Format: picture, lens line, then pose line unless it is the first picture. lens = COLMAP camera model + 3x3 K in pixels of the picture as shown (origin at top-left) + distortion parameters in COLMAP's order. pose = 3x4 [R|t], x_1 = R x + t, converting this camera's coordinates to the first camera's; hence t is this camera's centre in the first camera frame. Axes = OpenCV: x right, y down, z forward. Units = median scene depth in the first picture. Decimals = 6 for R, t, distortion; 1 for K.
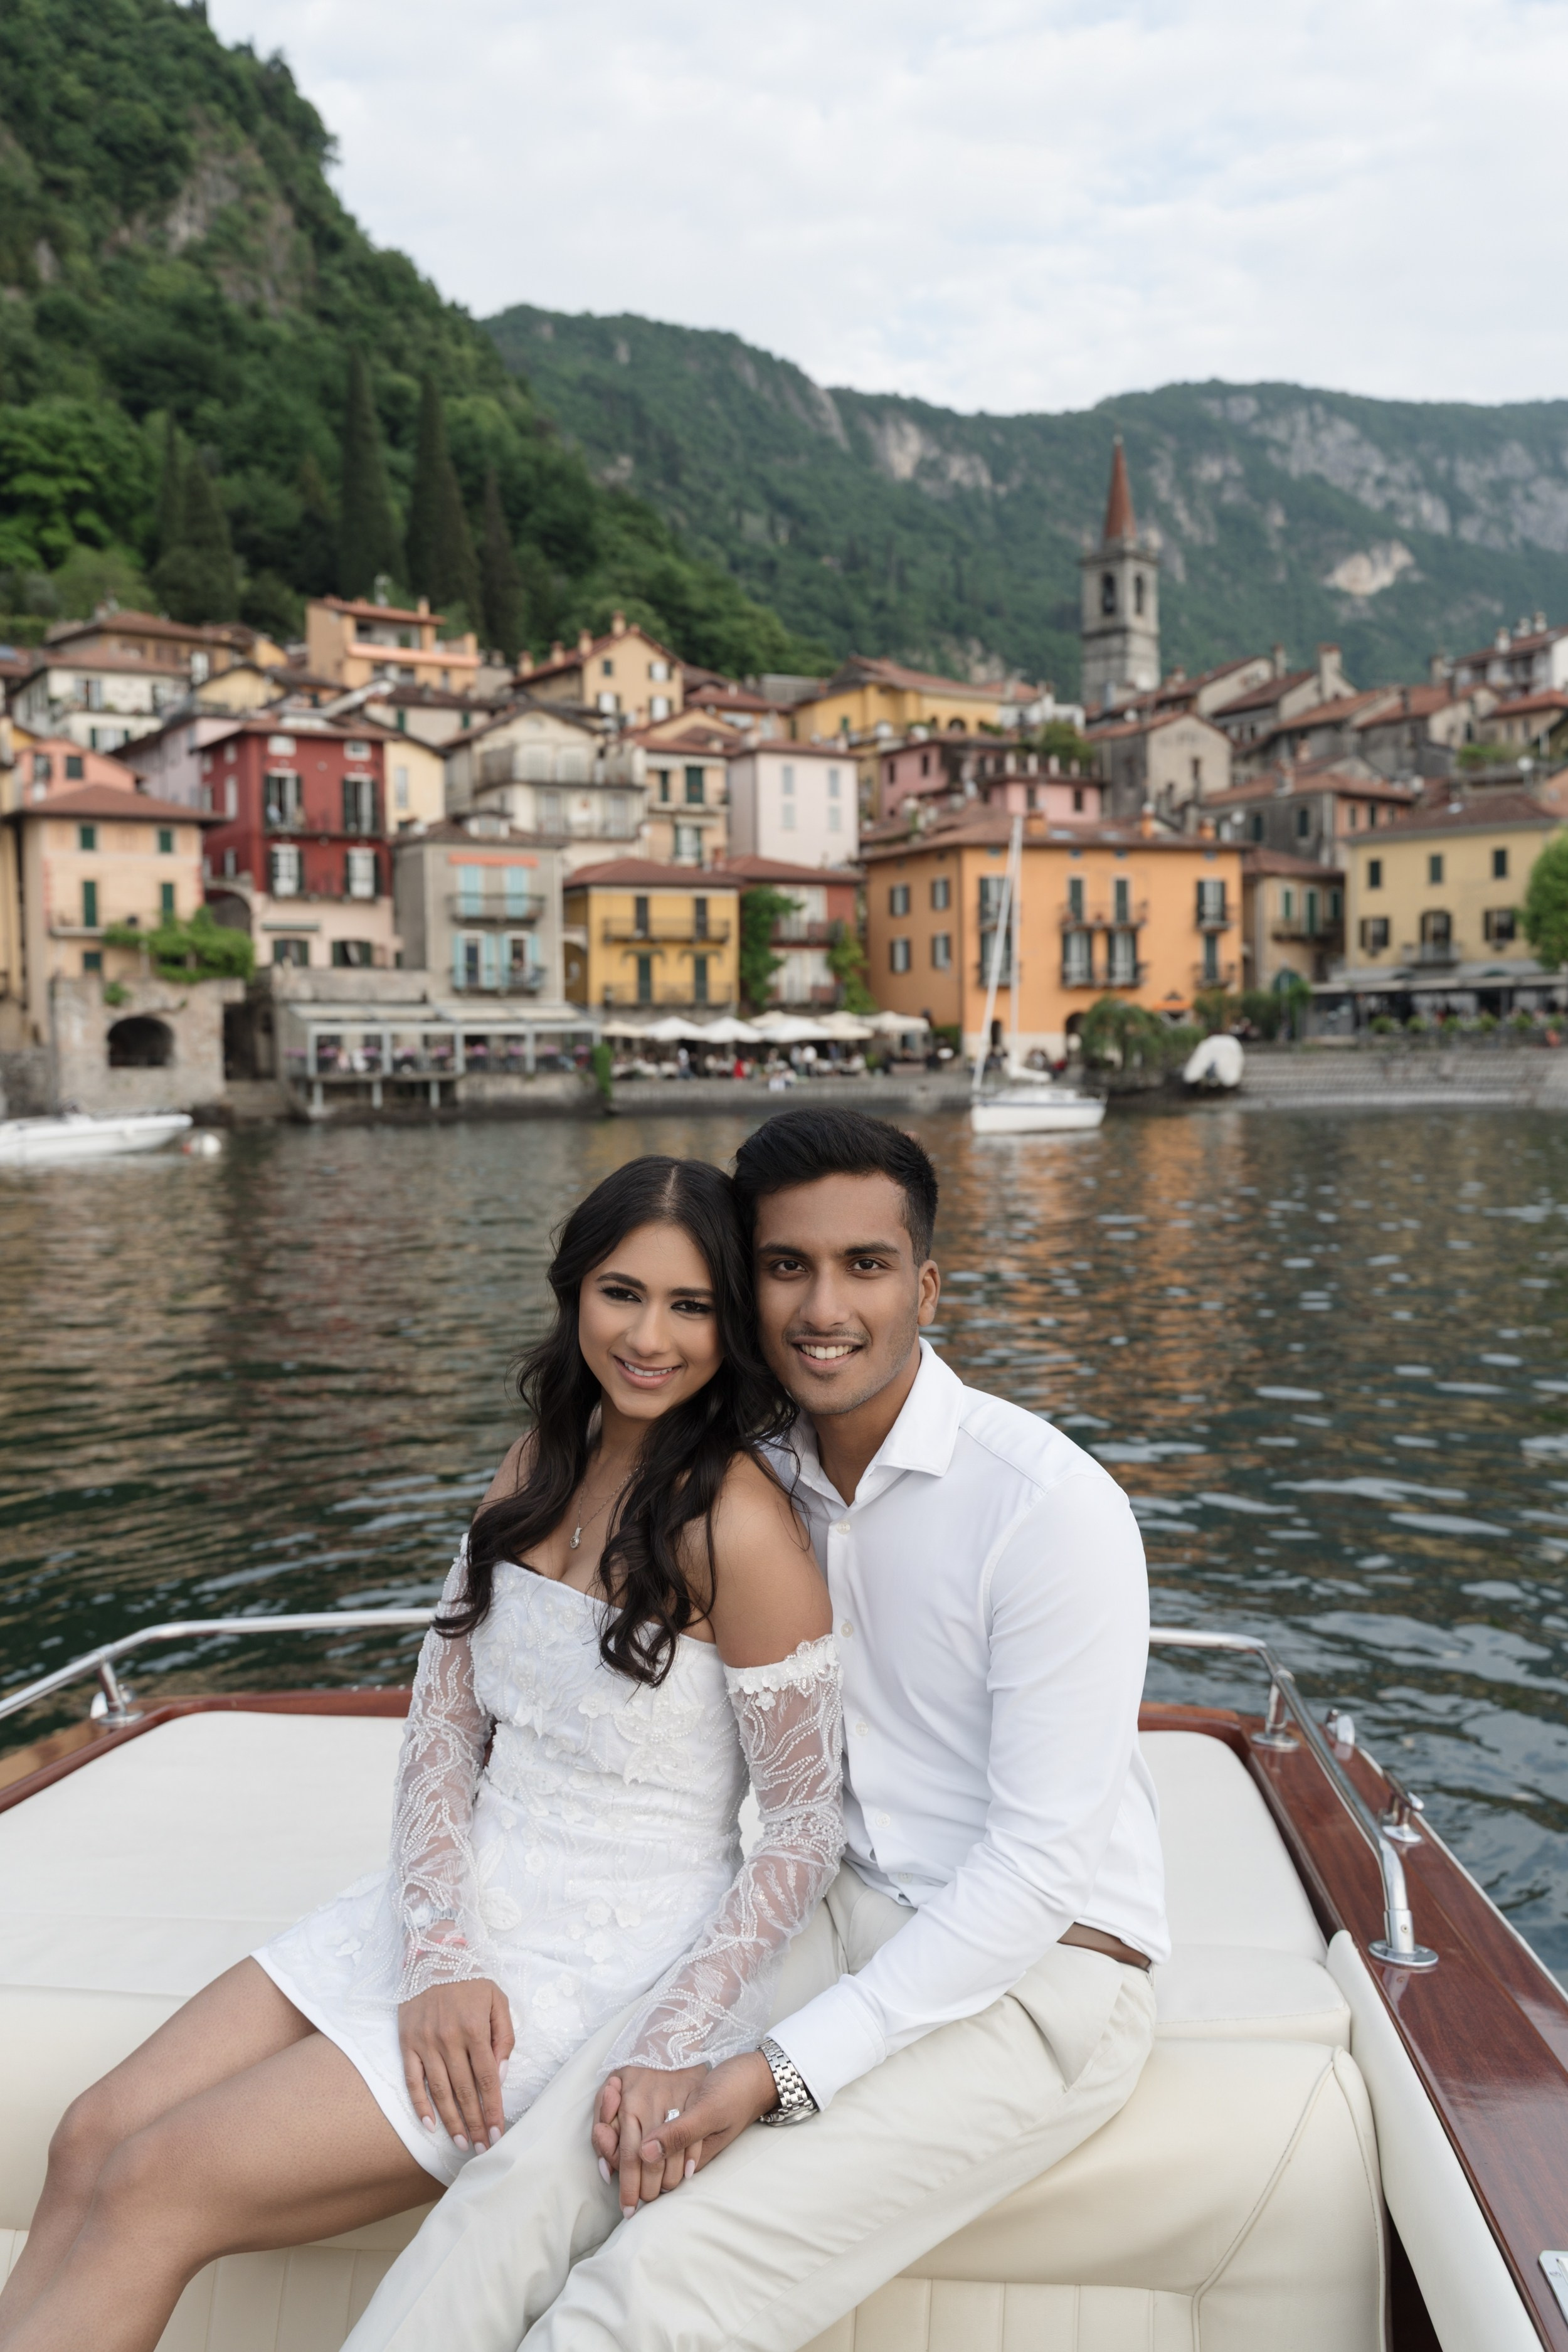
lens RADIAL K [[2124.8, 0, 778.8], [0, 2124.8, 1225.0], [0, 0, 1]] dist [0.031522, -0.017471]
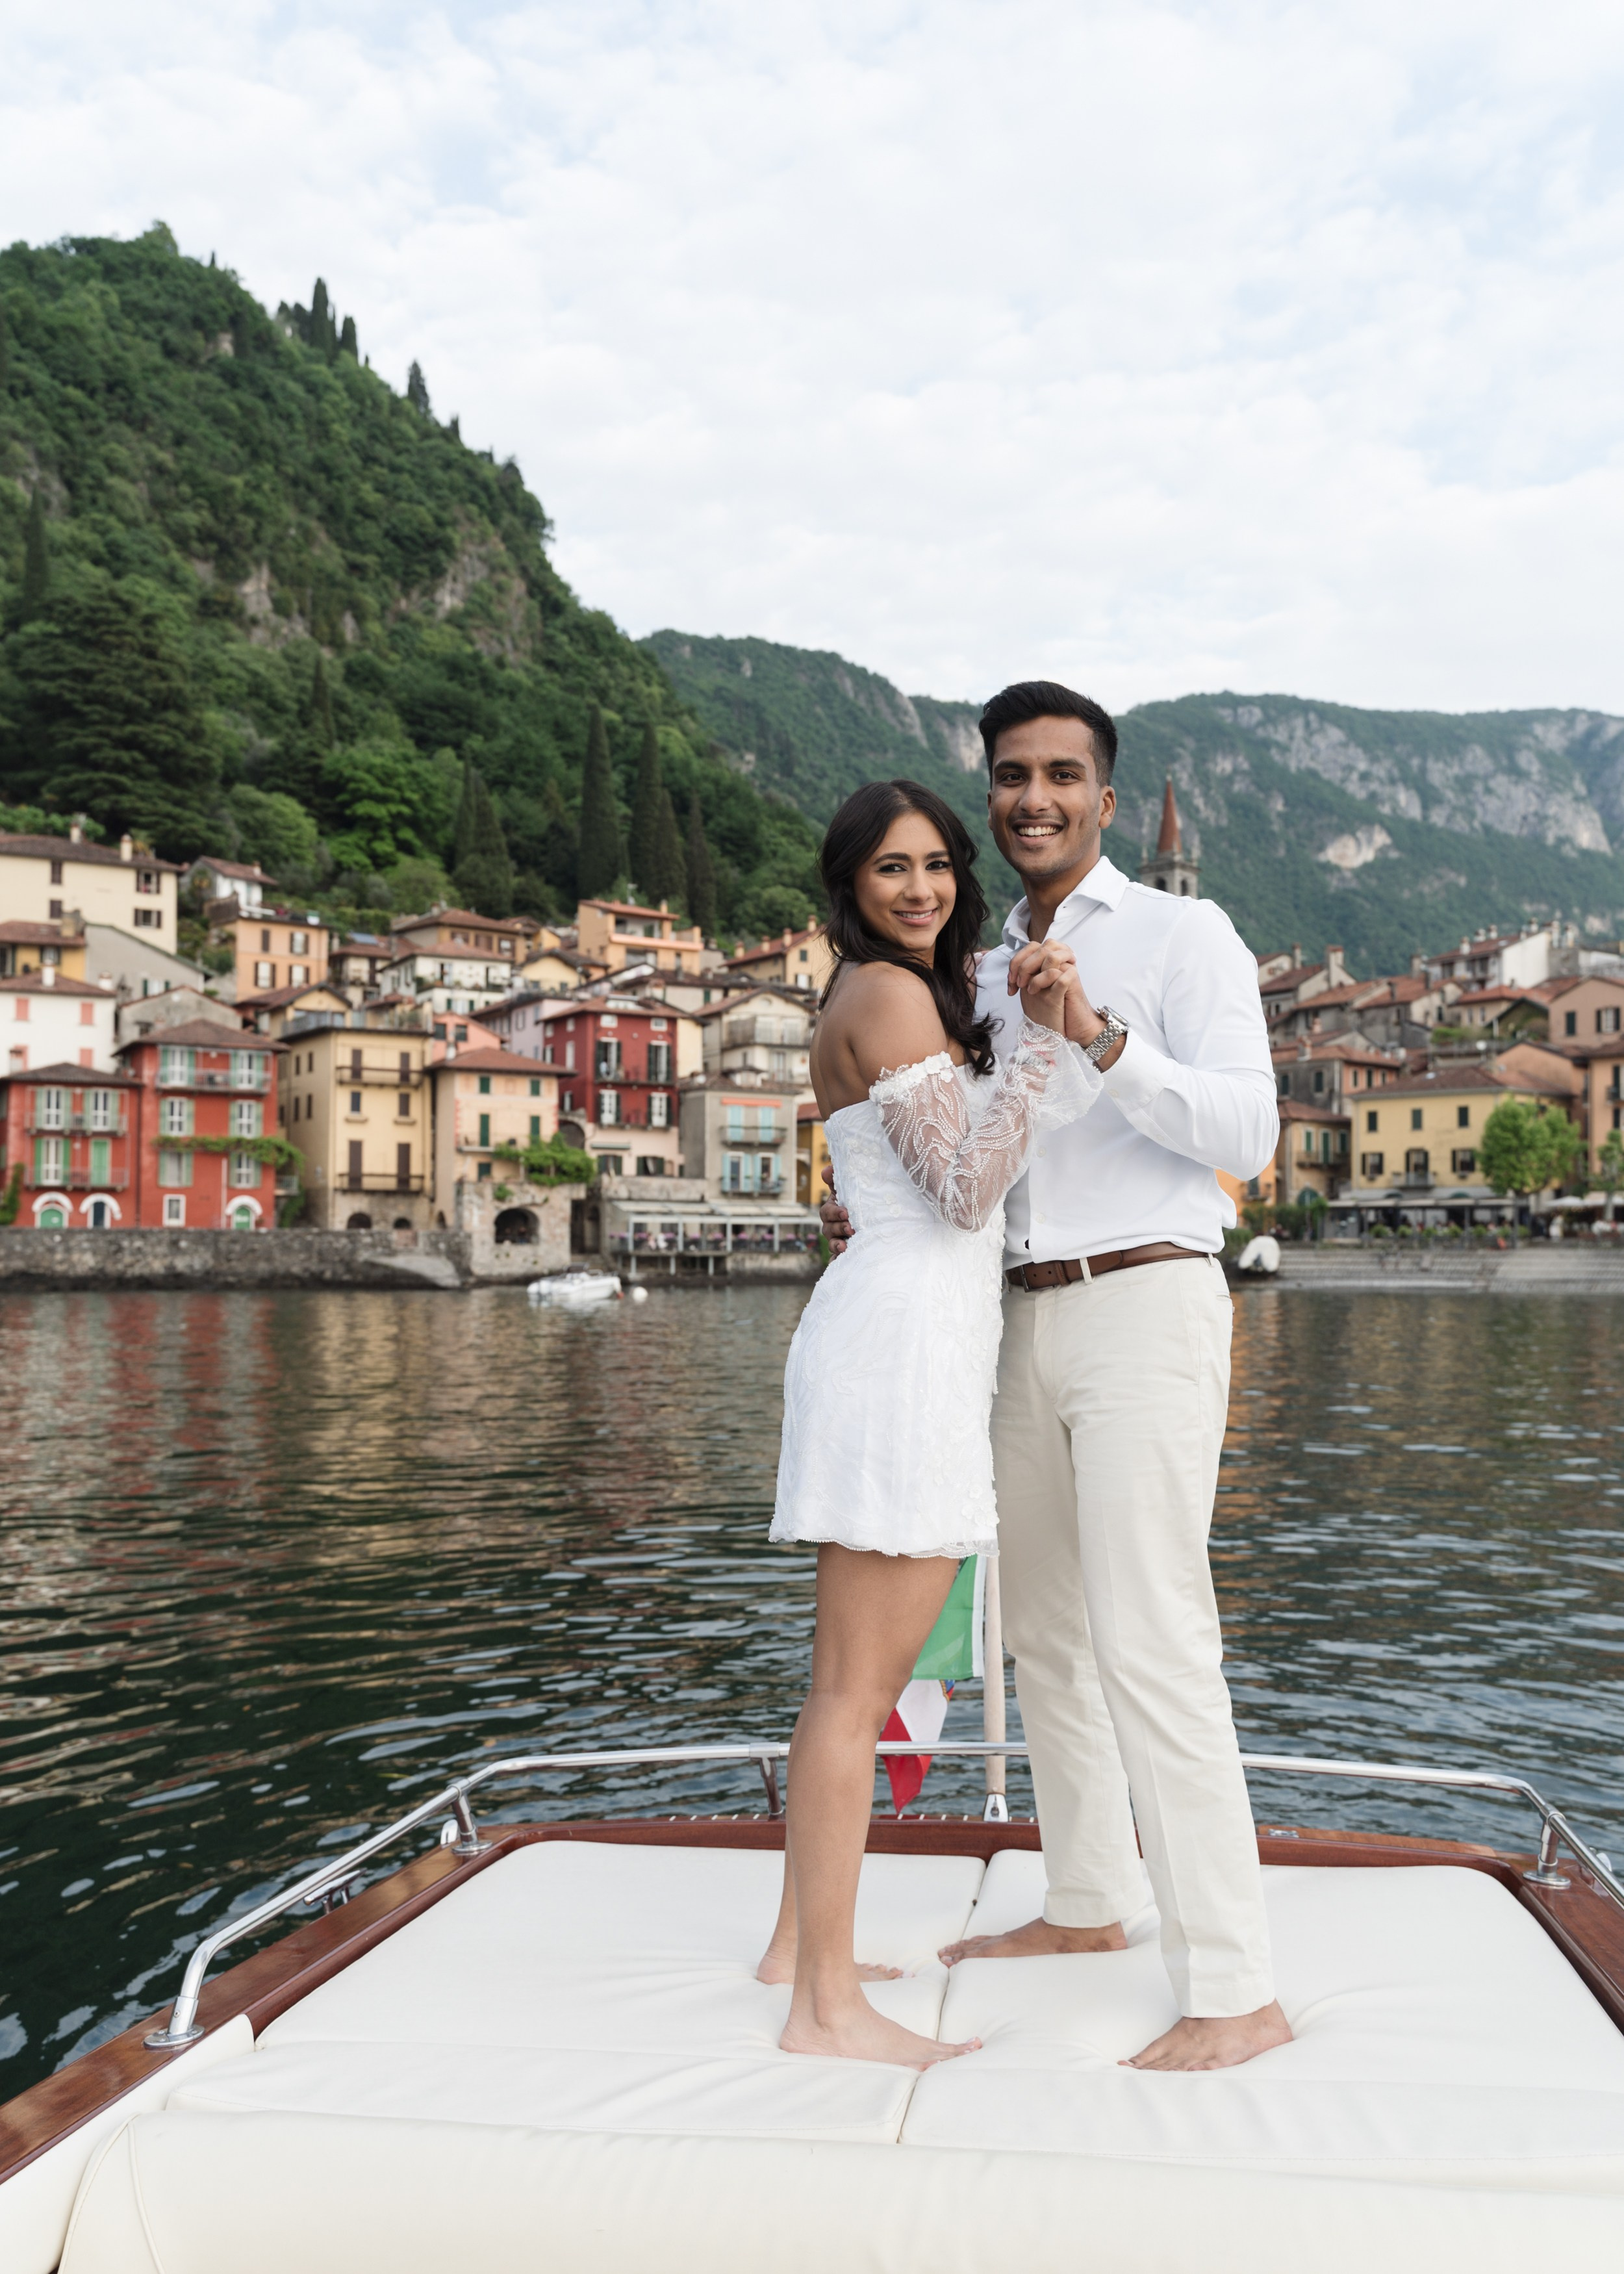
lens RADIAL K [[1913.0, 0, 809.8], [0, 1913.0, 1234.2], [0, 0, 1]] dist [0.049047, 0.011217]
pose [[0.999774, 0.020720, -0.004668, -0.075150], [-0.021031, 0.996464, -0.081351, 0.016517], [0.002966, 0.081431, 0.996675, -0.229335]]
